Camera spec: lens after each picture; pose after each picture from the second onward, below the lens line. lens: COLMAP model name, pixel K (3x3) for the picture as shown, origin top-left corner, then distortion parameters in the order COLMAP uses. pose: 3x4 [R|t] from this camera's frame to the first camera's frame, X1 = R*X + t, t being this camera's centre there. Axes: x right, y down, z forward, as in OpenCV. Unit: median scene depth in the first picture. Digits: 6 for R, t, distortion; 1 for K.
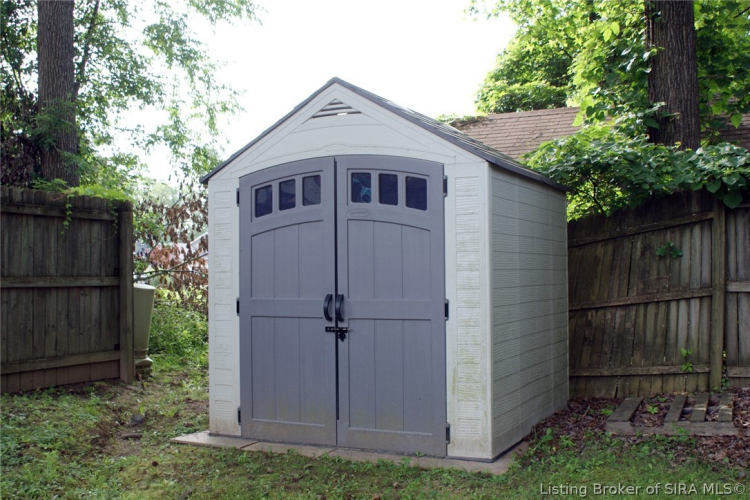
lens RADIAL K [[837.8, 0, 374.9], [0, 837.8, 251.4], [0, 0, 1]] dist [0.000411, 0.000000]
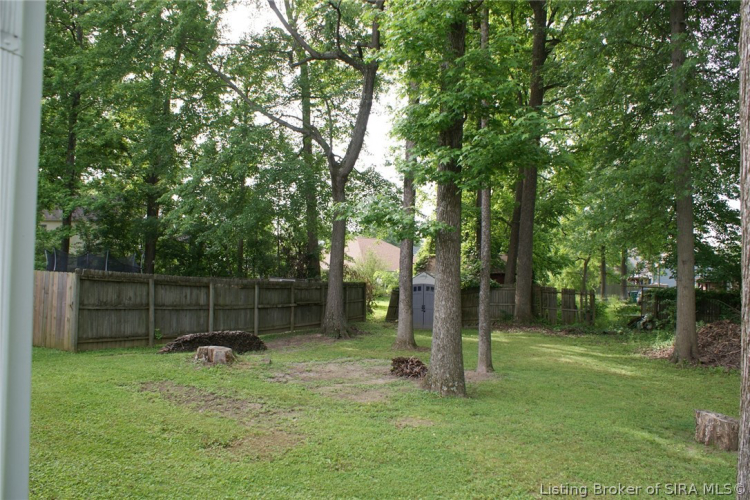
lens RADIAL K [[583.0, 0, 375.0], [0, 583.0, 249.9], [0, 0, 1]] dist [-0.000023, -0.000001]
pose [[0.996177, 0.022403, 0.084438, -0.797782], [-0.021210, 0.999662, -0.015006, -0.294136], [-0.084746, 0.013158, 0.996316, -3.398621]]
